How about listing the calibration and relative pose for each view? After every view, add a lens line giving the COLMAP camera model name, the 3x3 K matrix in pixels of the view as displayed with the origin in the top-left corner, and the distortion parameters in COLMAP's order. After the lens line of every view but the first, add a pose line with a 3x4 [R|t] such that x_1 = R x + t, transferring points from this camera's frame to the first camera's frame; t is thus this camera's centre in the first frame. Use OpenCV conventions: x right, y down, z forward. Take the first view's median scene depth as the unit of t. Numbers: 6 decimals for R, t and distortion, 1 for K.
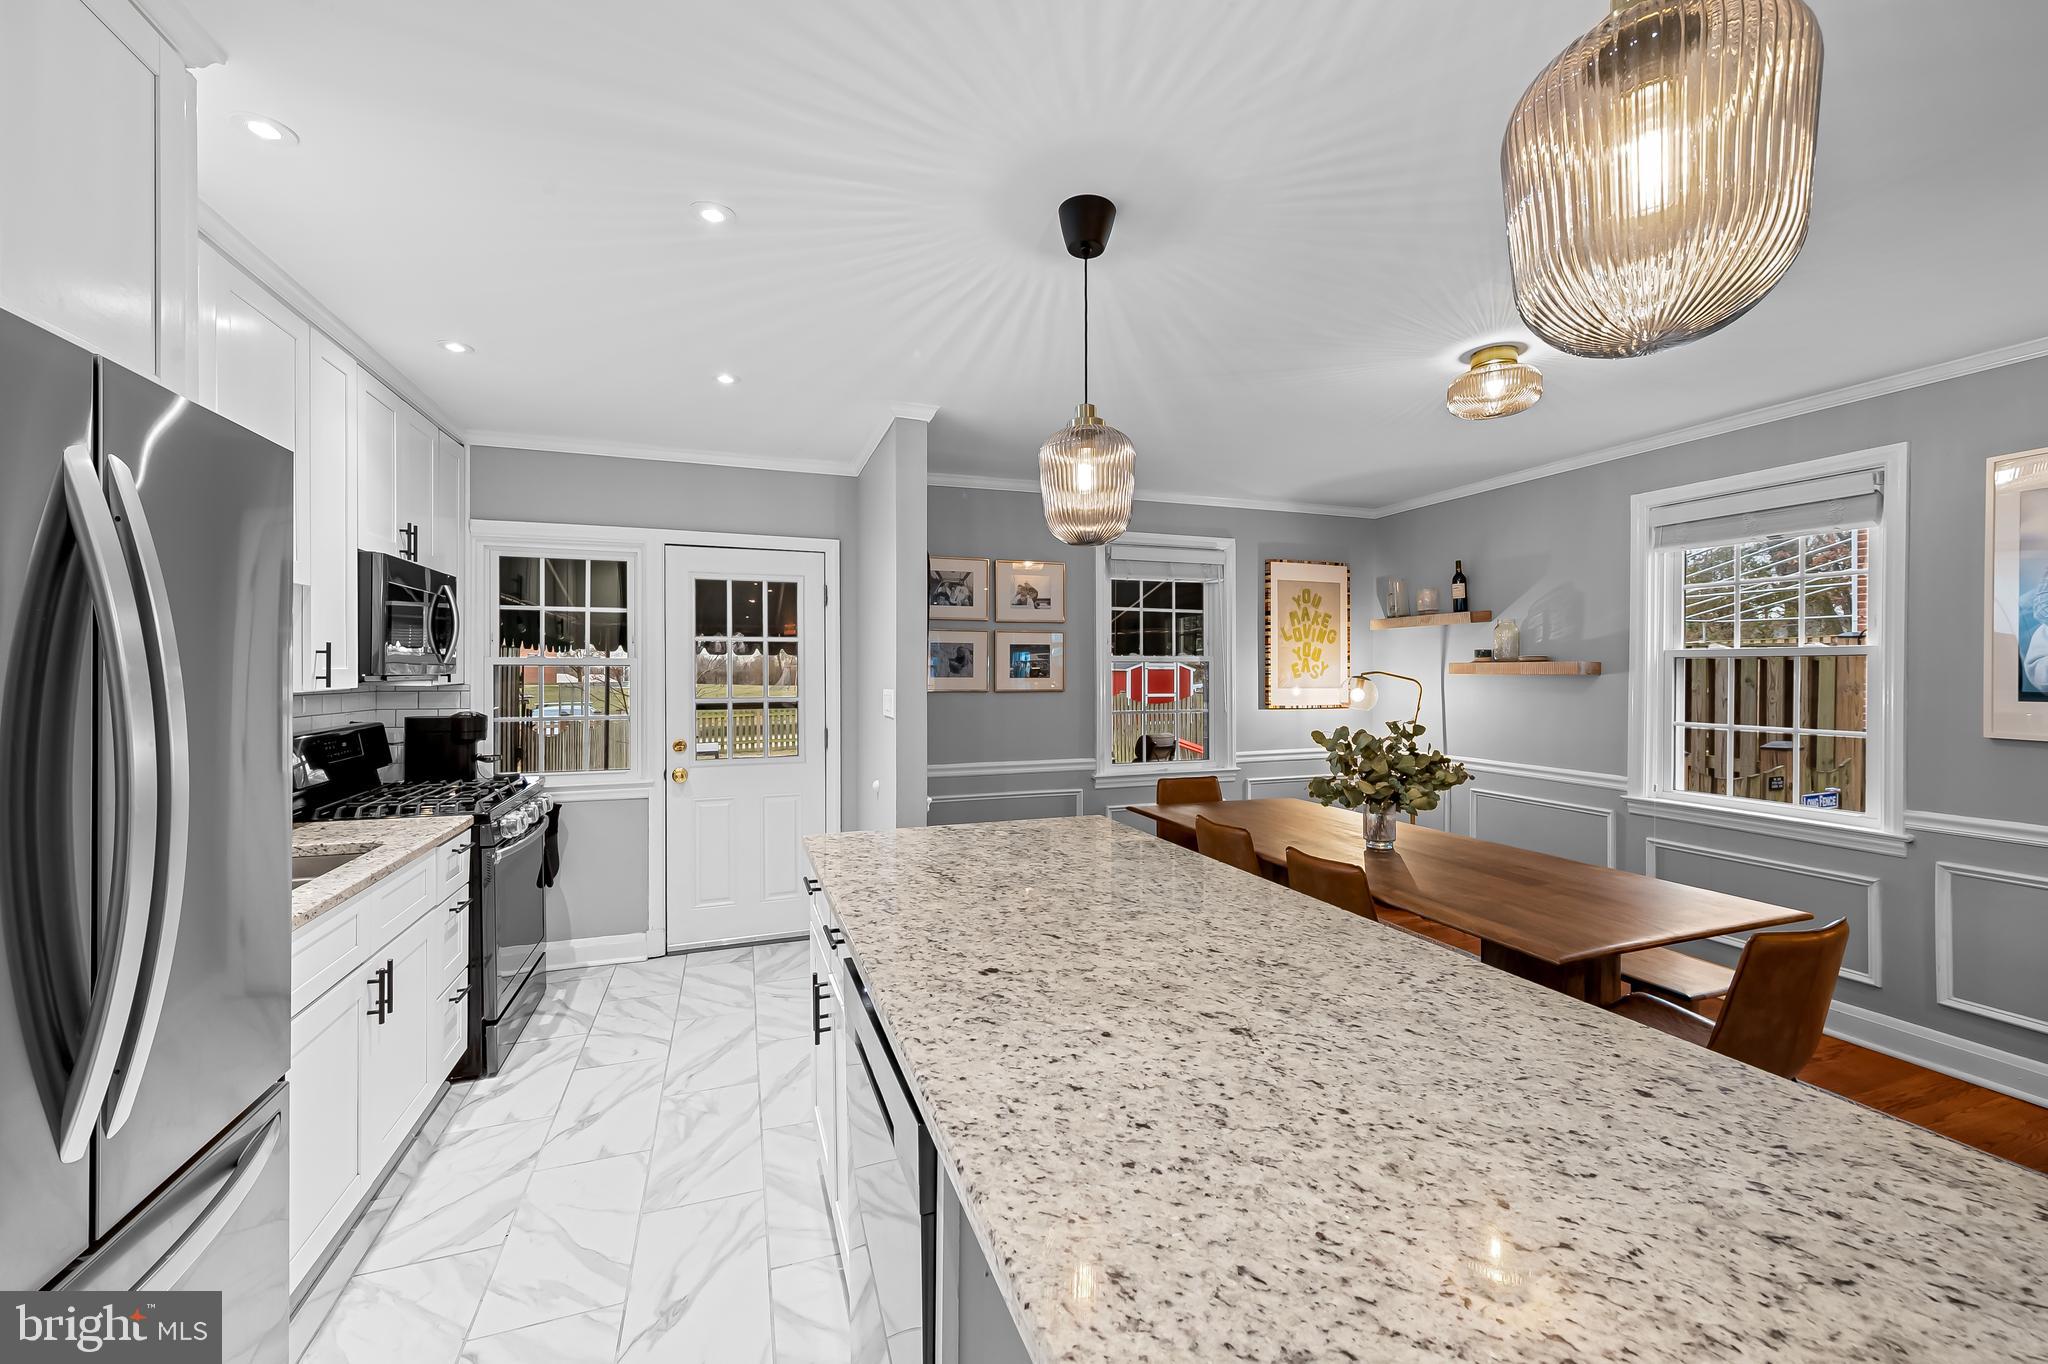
lens RADIAL K [[808.6, 0, 1028.3], [0, 808.6, 672.5], [0, 0, 1]] dist [0.002853, 0.000018]
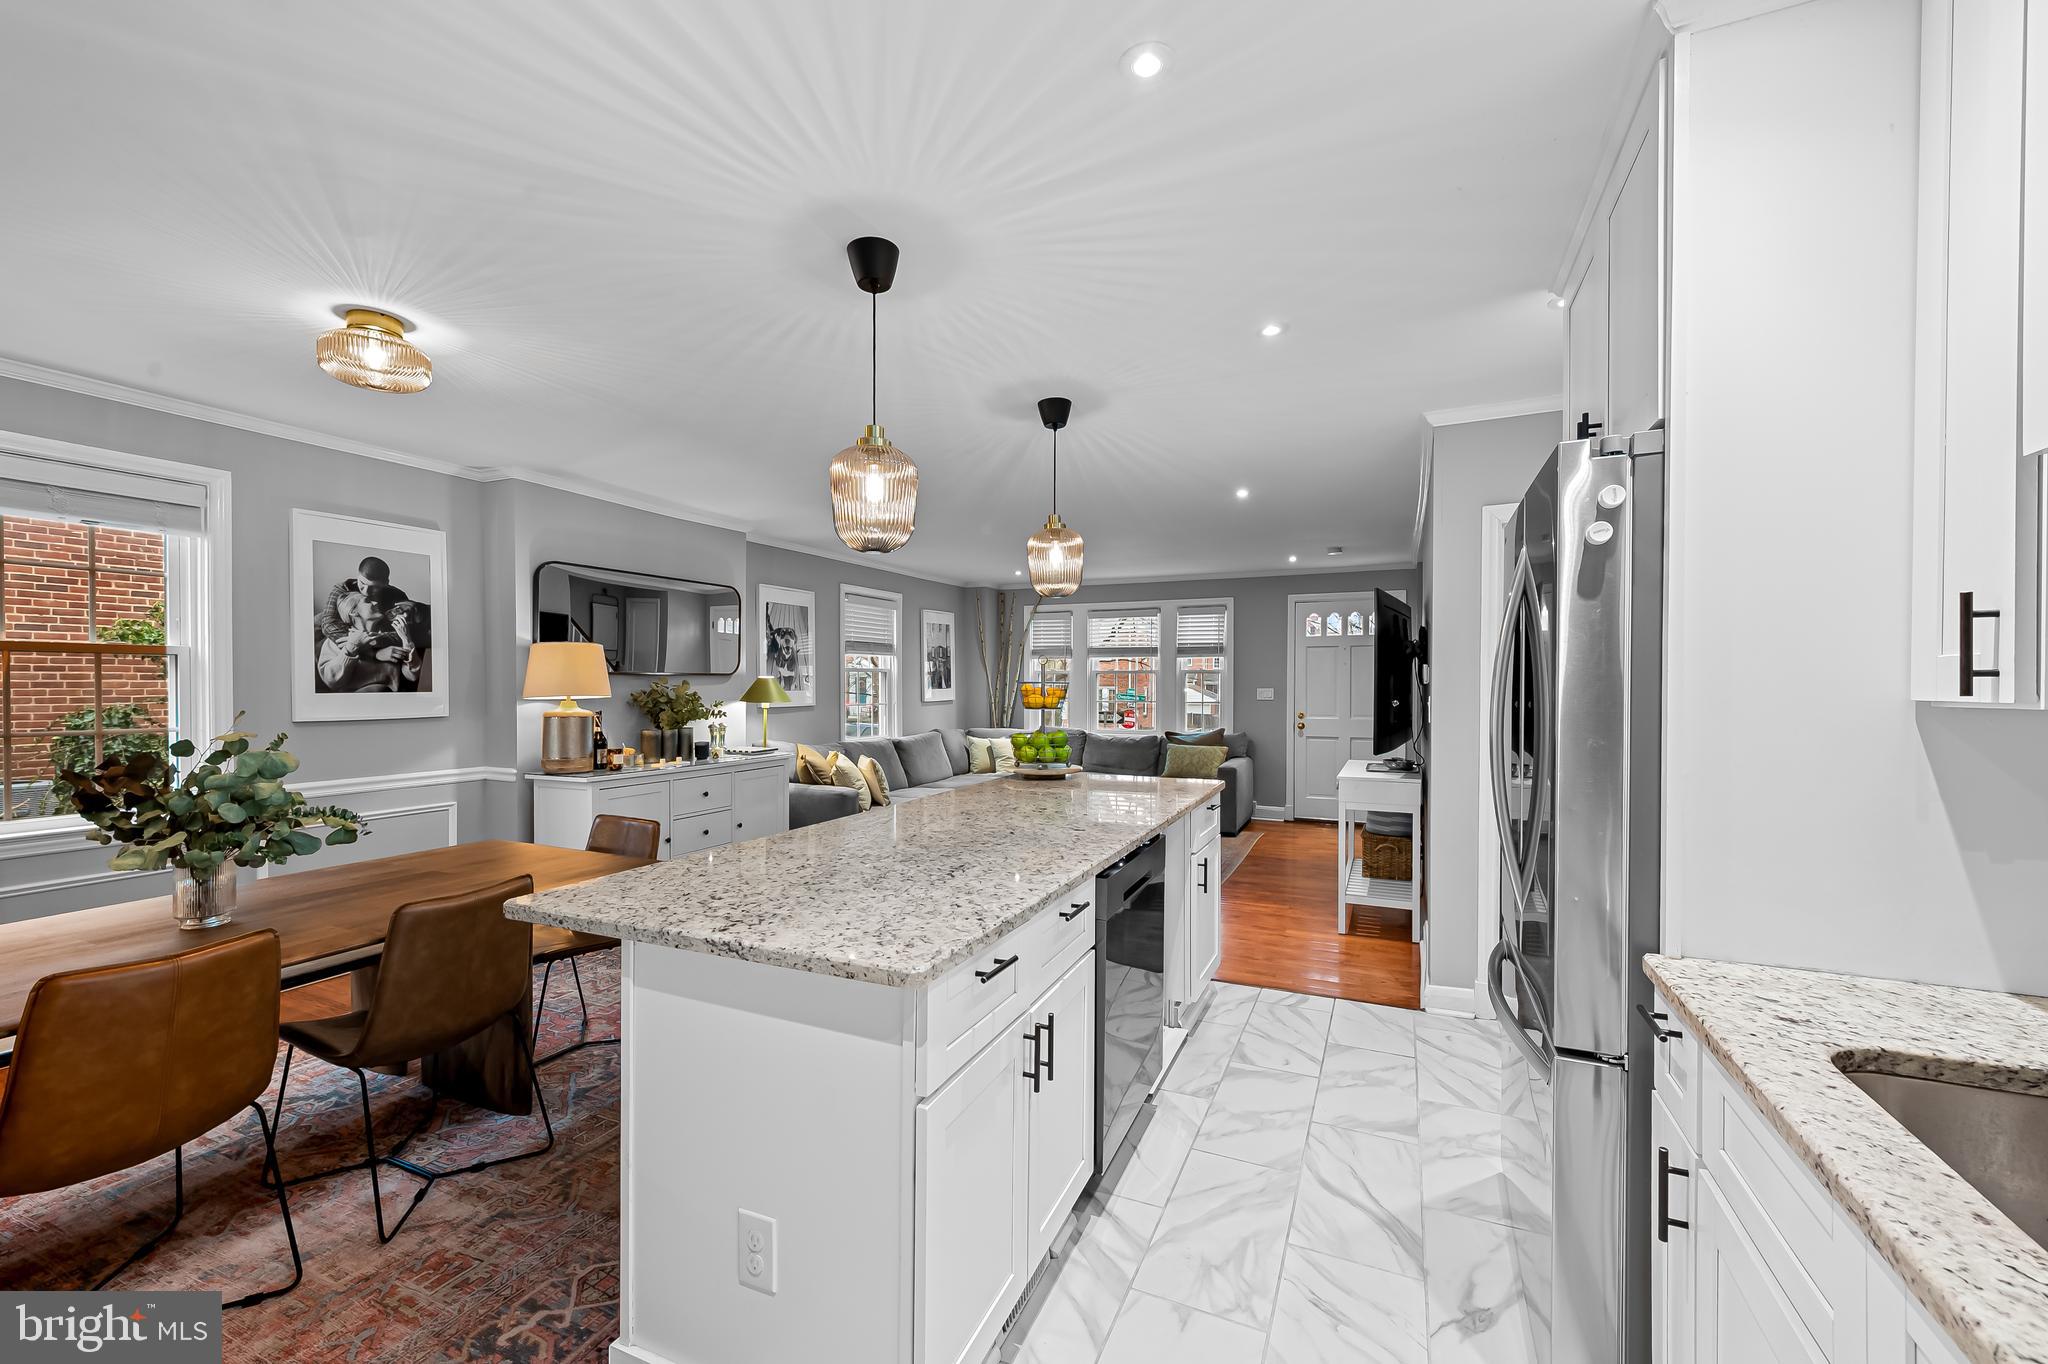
lens RADIAL K [[822.0, 0, 1024.6], [0, 822.0, 694.1], [0, 0, 1]] dist [0.001677, -0.000075]
pose [[-0.714801, -0.011639, 0.699231, -0.430229], [-0.000850, 0.999875, 0.015775, 0.009869], [-0.699327, 0.010682, -0.714722, 0.822849]]
